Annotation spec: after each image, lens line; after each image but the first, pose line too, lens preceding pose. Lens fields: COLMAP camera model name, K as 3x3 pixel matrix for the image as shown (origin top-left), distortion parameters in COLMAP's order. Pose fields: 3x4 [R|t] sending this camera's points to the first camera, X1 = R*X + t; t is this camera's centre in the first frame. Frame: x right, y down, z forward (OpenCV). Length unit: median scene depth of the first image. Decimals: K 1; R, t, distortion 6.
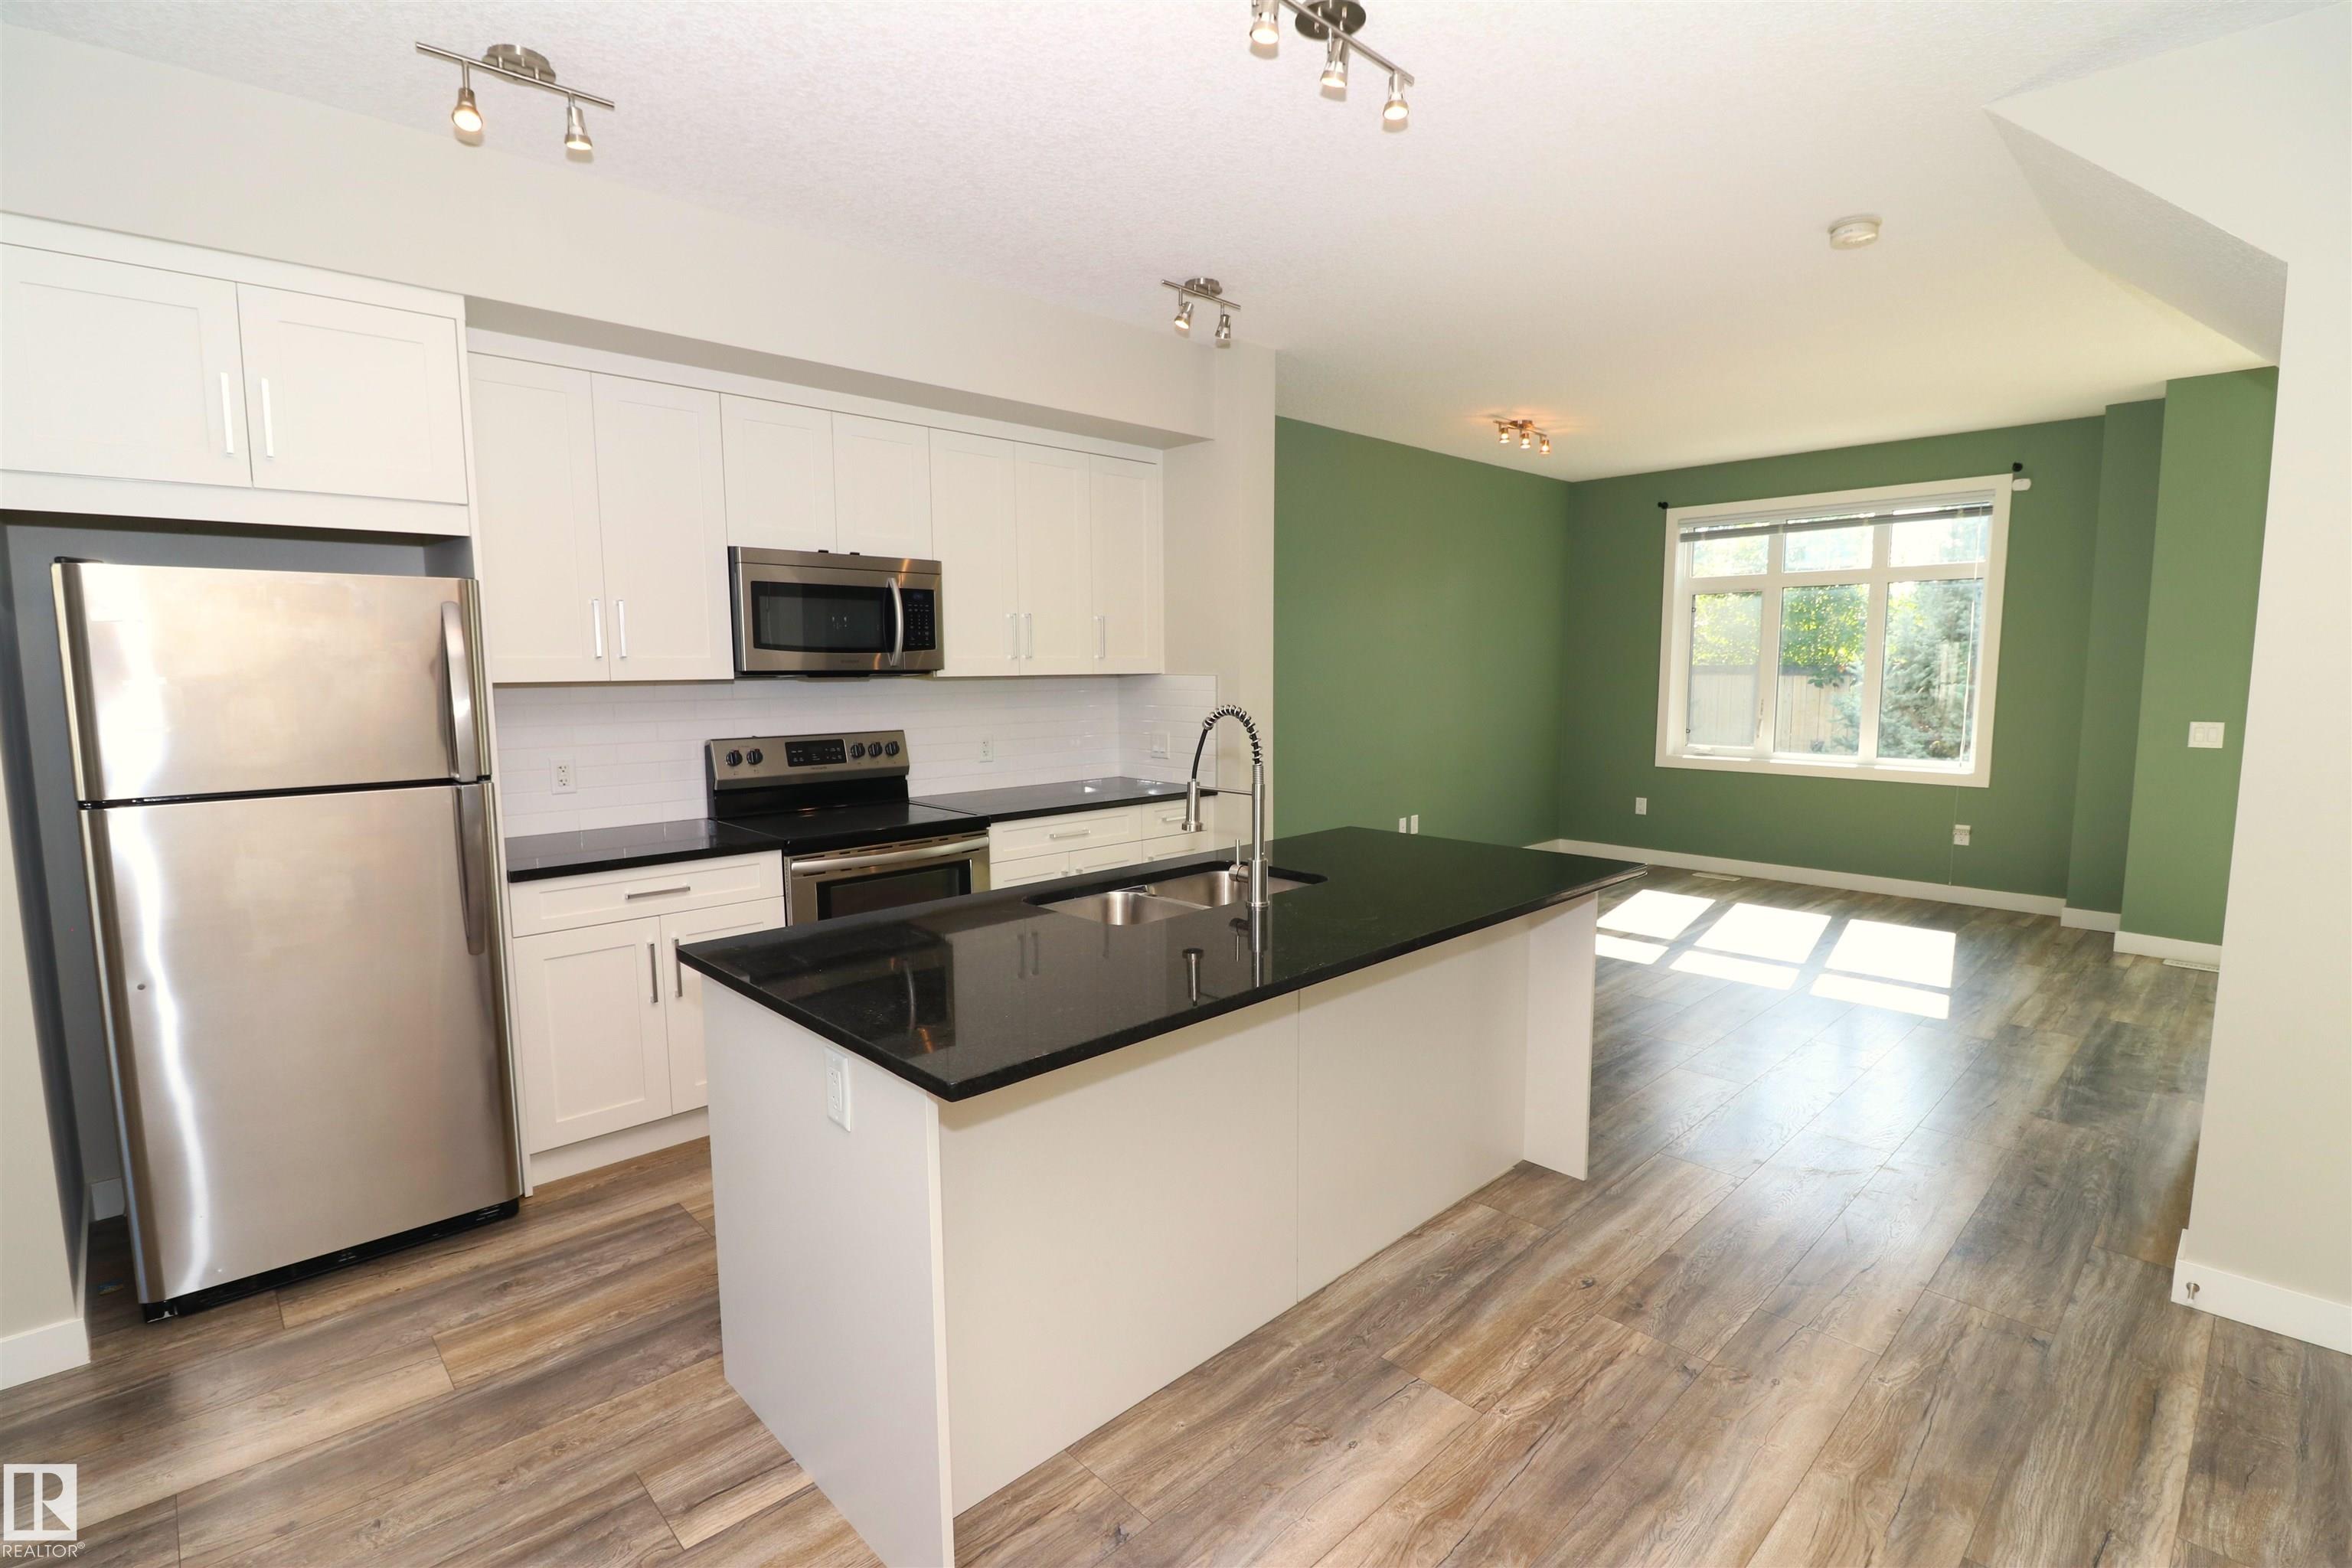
lens RADIAL K [[1094.6, 0, 1170.5], [0, 1094.6, 786.9], [0, 0, 1]] dist [0.008145, -0.015903]
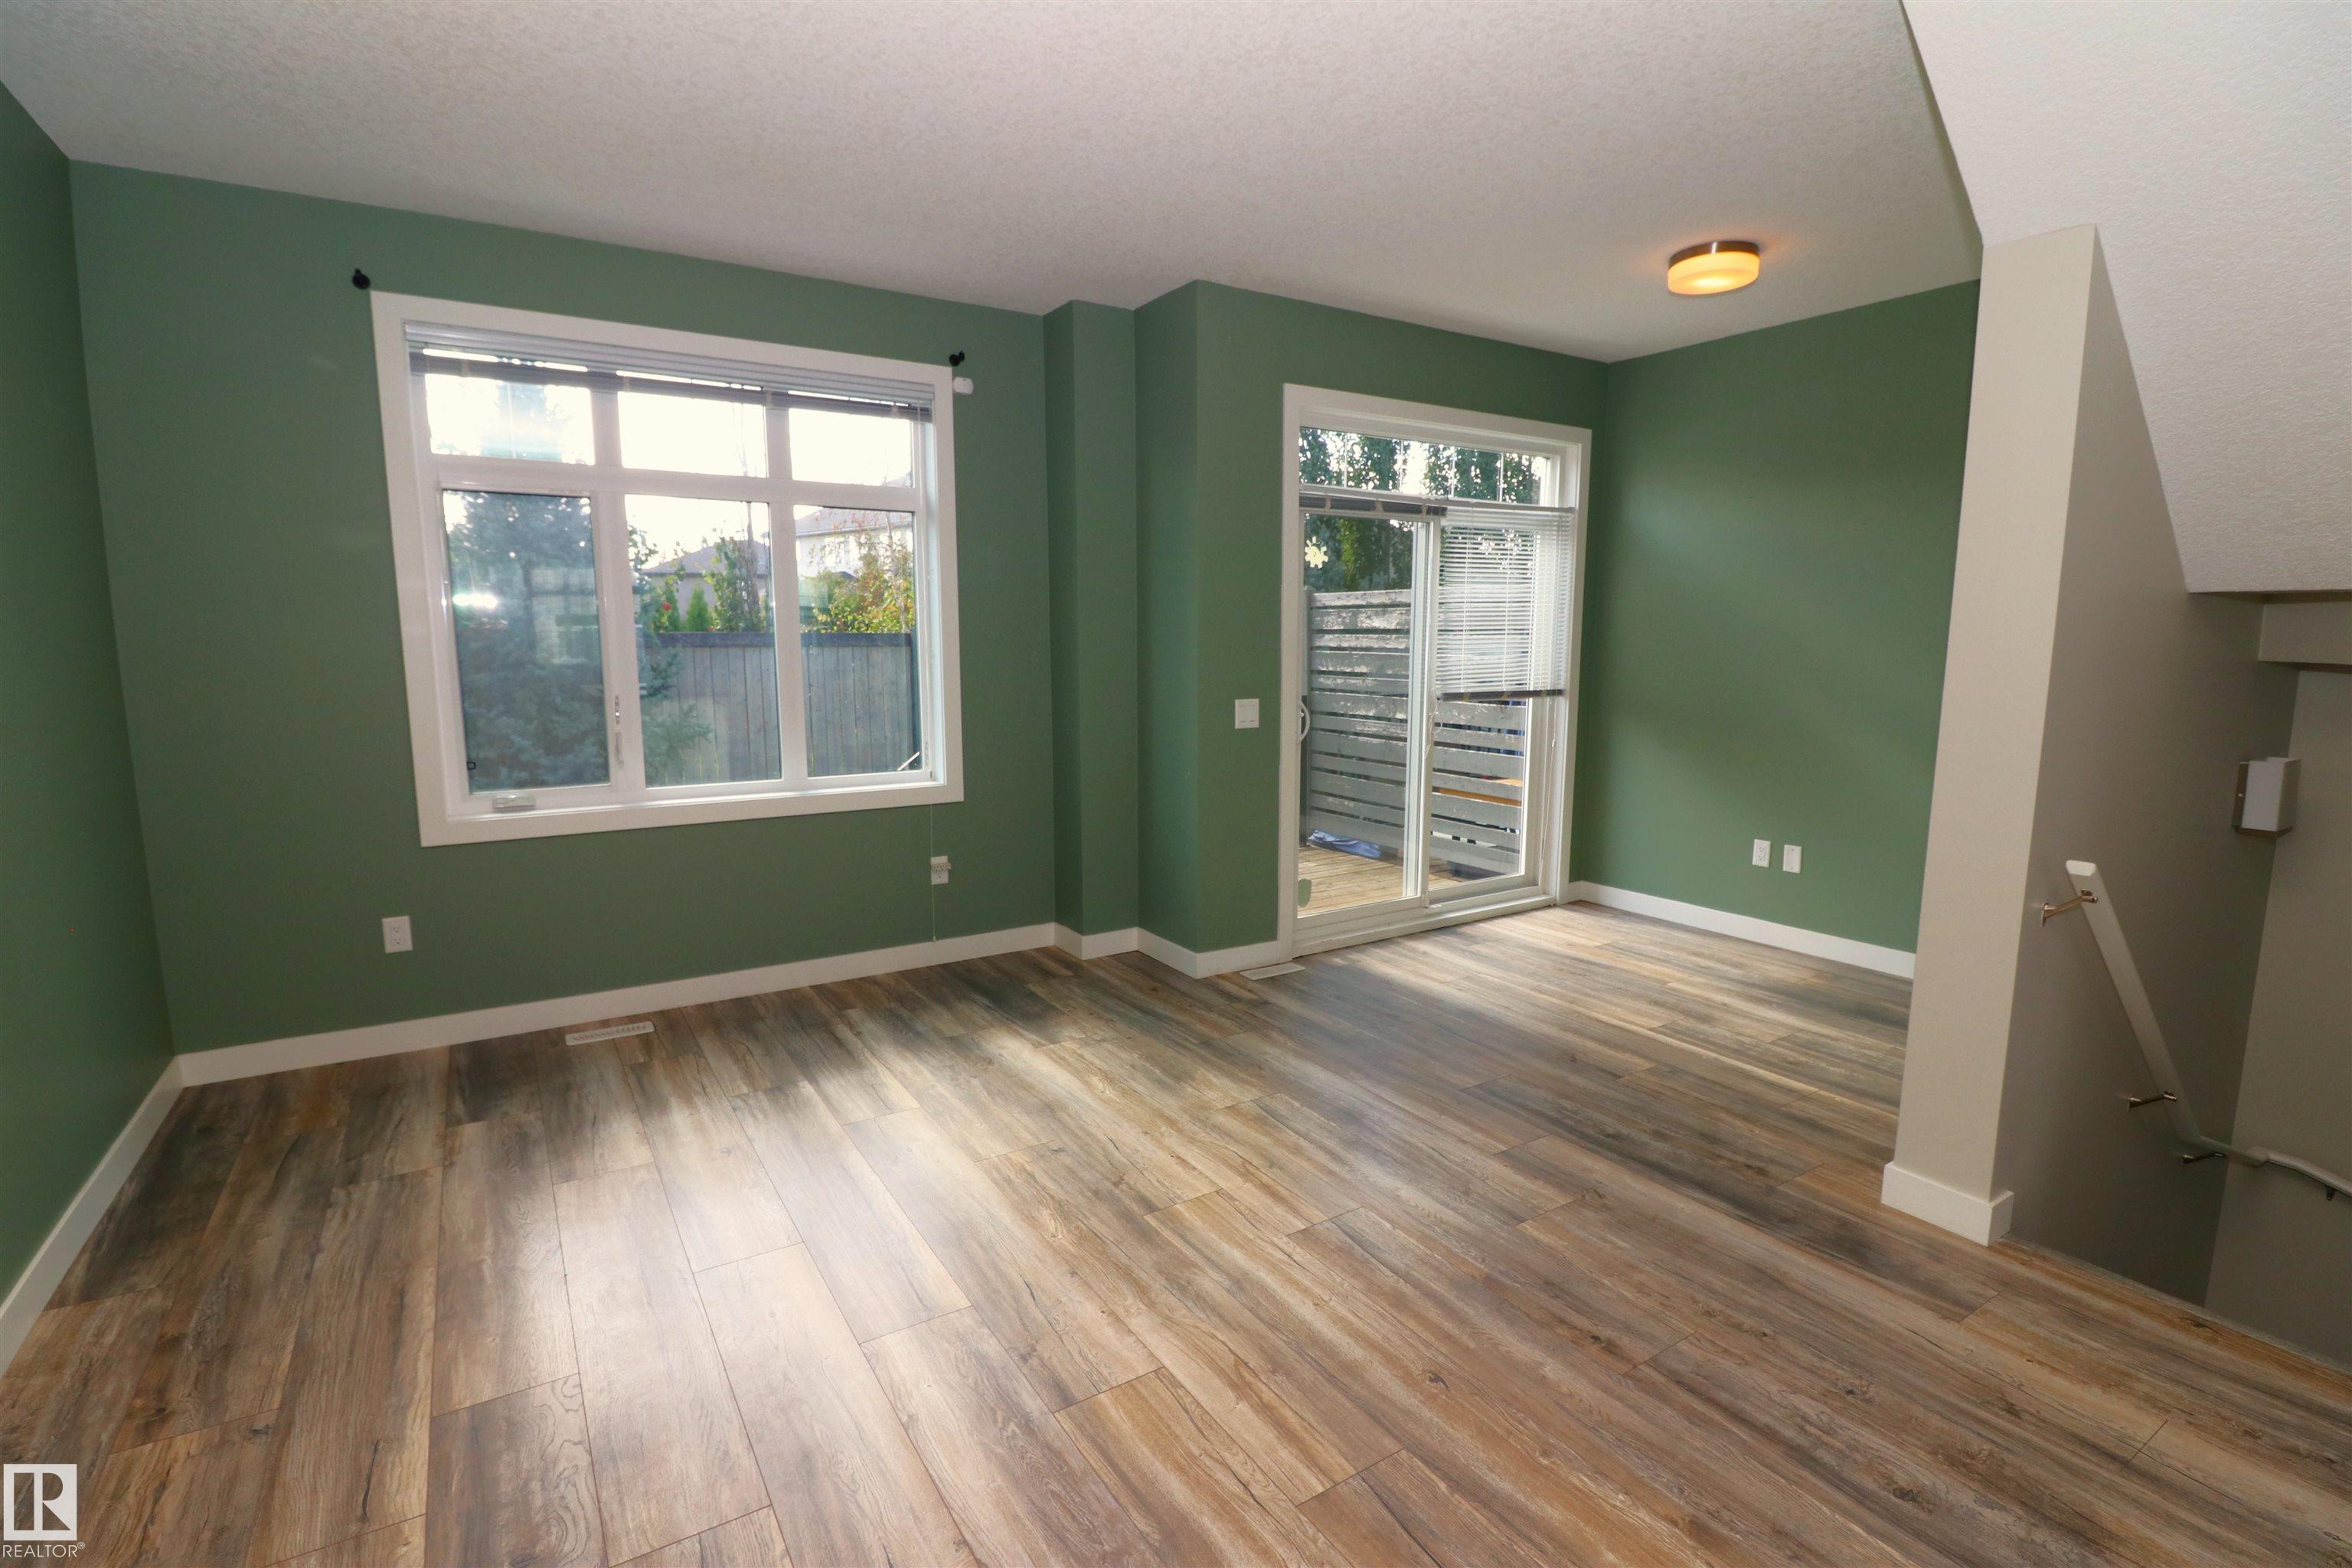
lens RADIAL K [[1094.6, 0, 1170.5], [0, 1094.6, 786.9], [0, 0, 1]] dist [0.008145, -0.015903]
pose [[0.191640, -0.133047, 0.972406, 0.093224], [0.108957, 0.987529, 0.113643, -0.123482], [-0.975399, 0.084172, 0.203747, 1.136044]]
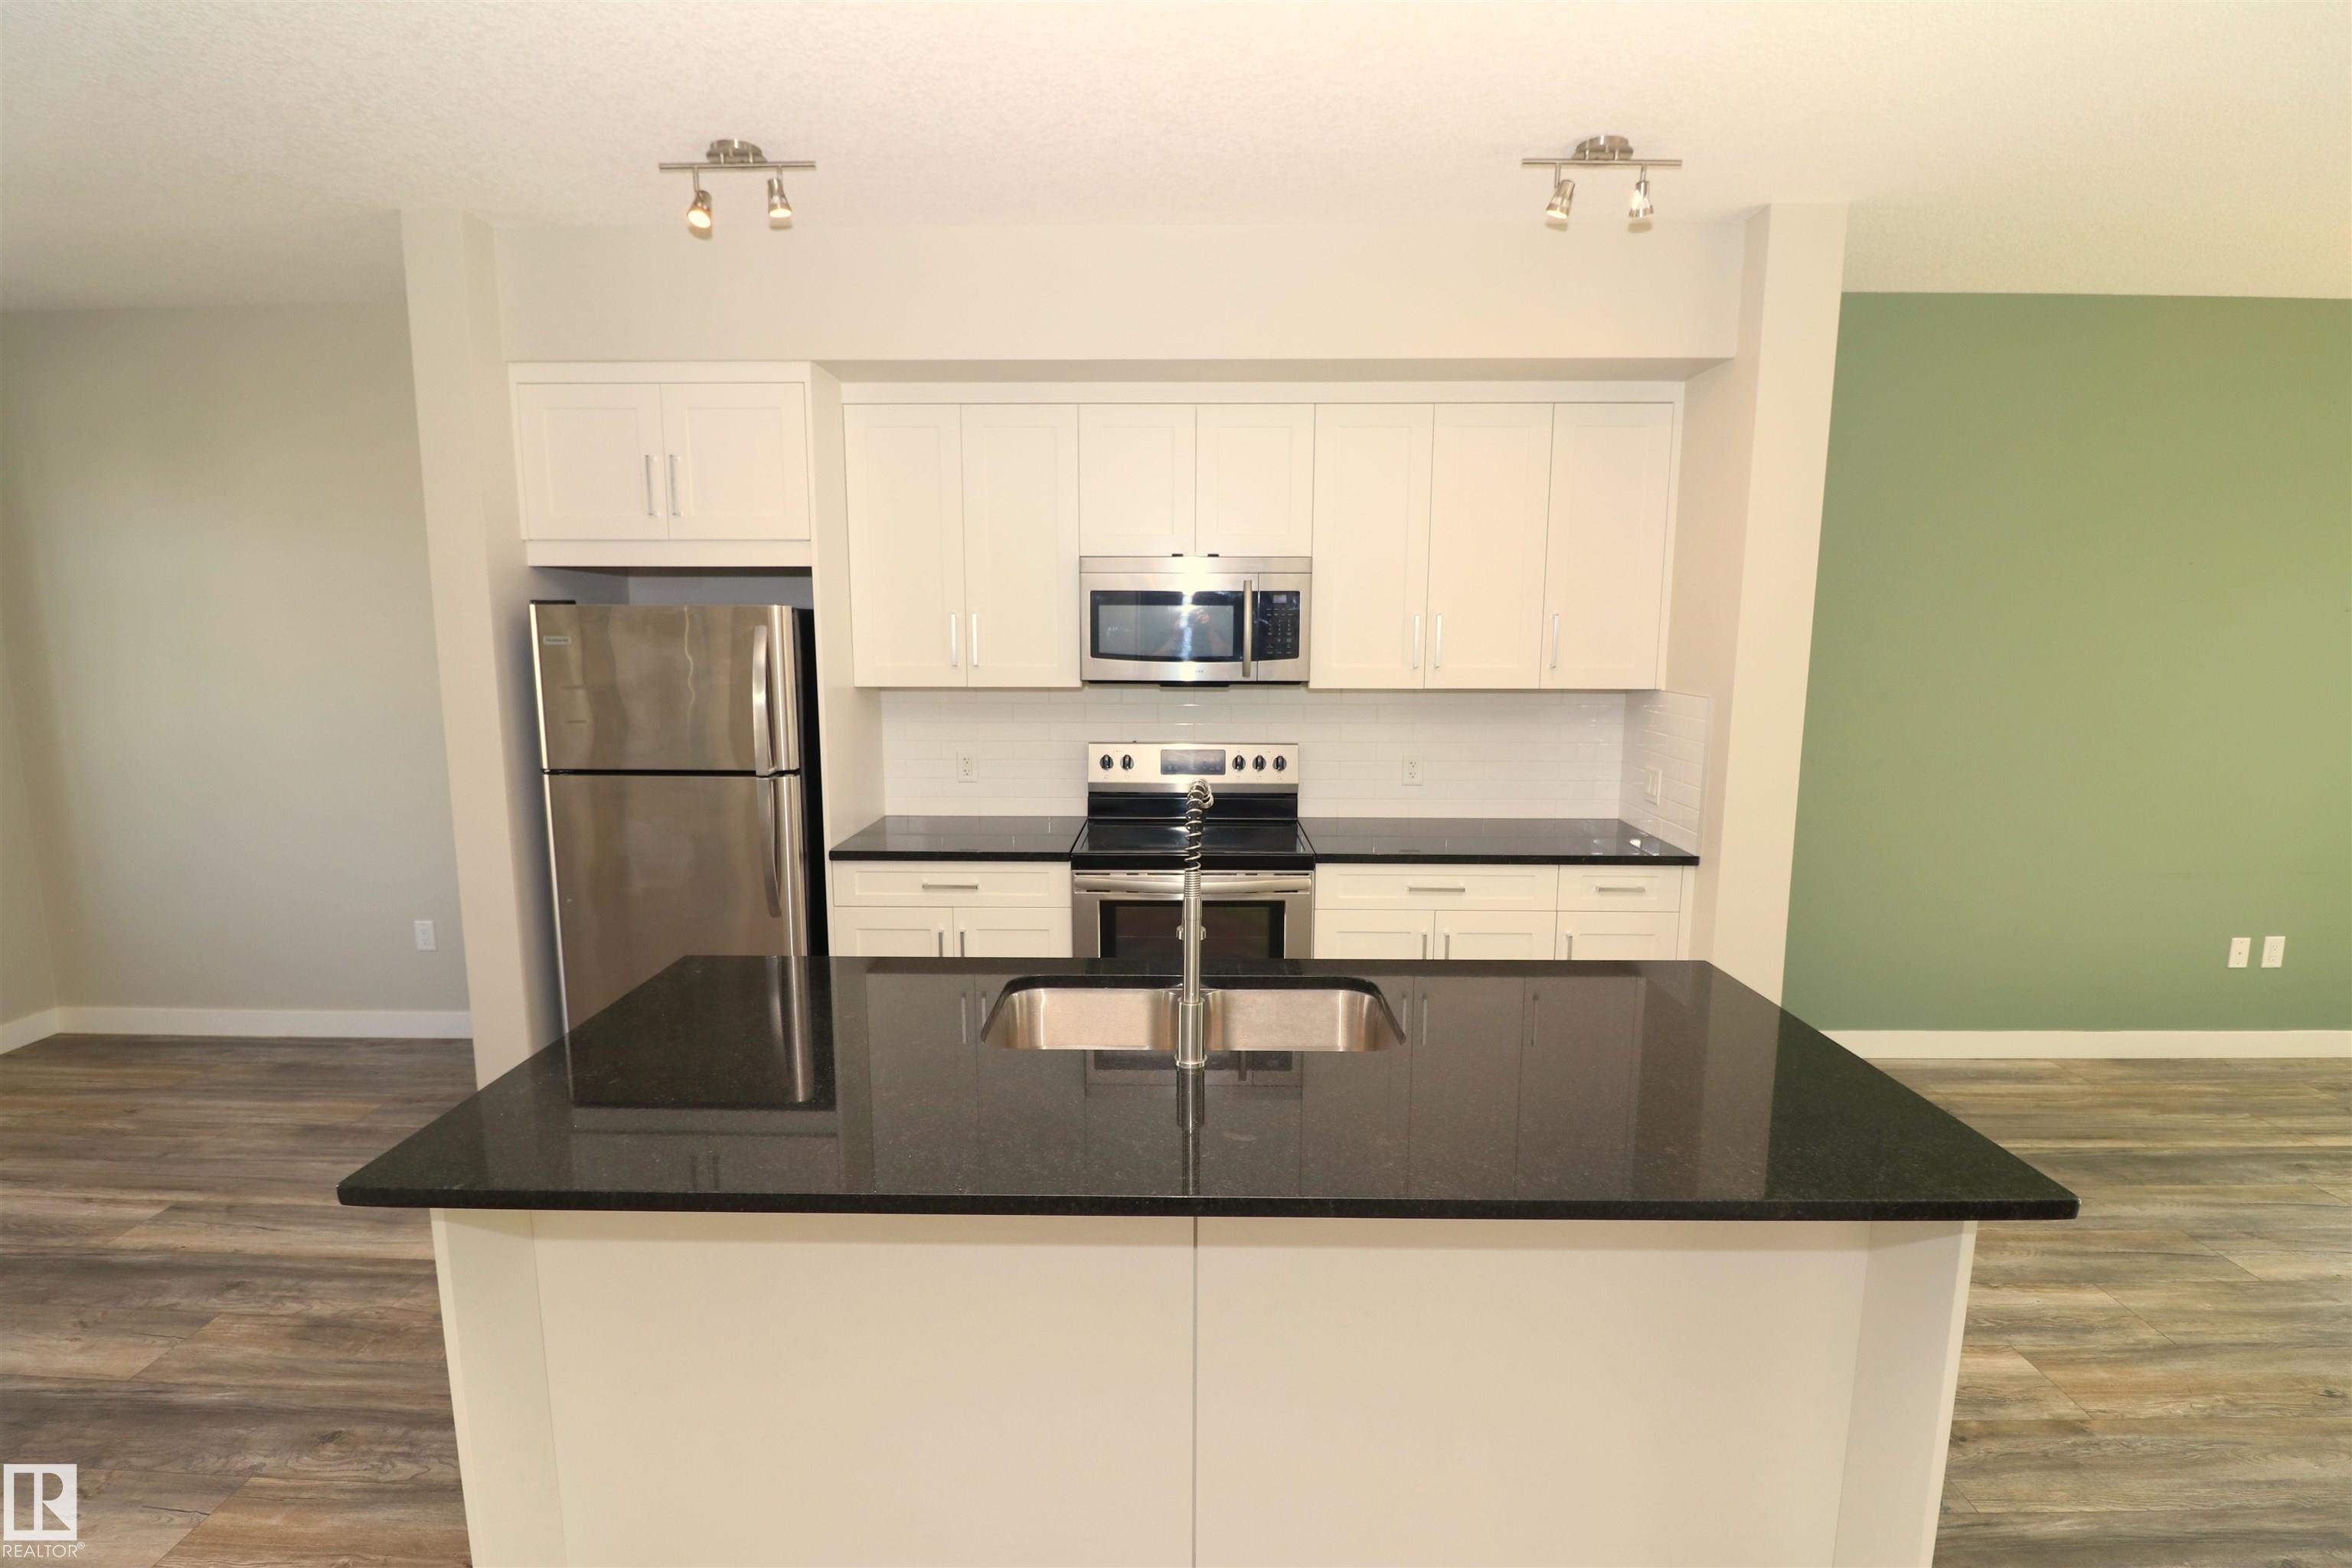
lens RADIAL K [[1095.0, 0, 1164.2], [0, 1095.0, 788.1], [0, 0, 1]] dist [-0.002724, -0.010723]
pose [[0.709578, 0.108295, -0.696256, 0.338210], [-0.085739, 0.994046, 0.067234, -0.072334], [0.699391, 0.011989, 0.714638, 0.298471]]
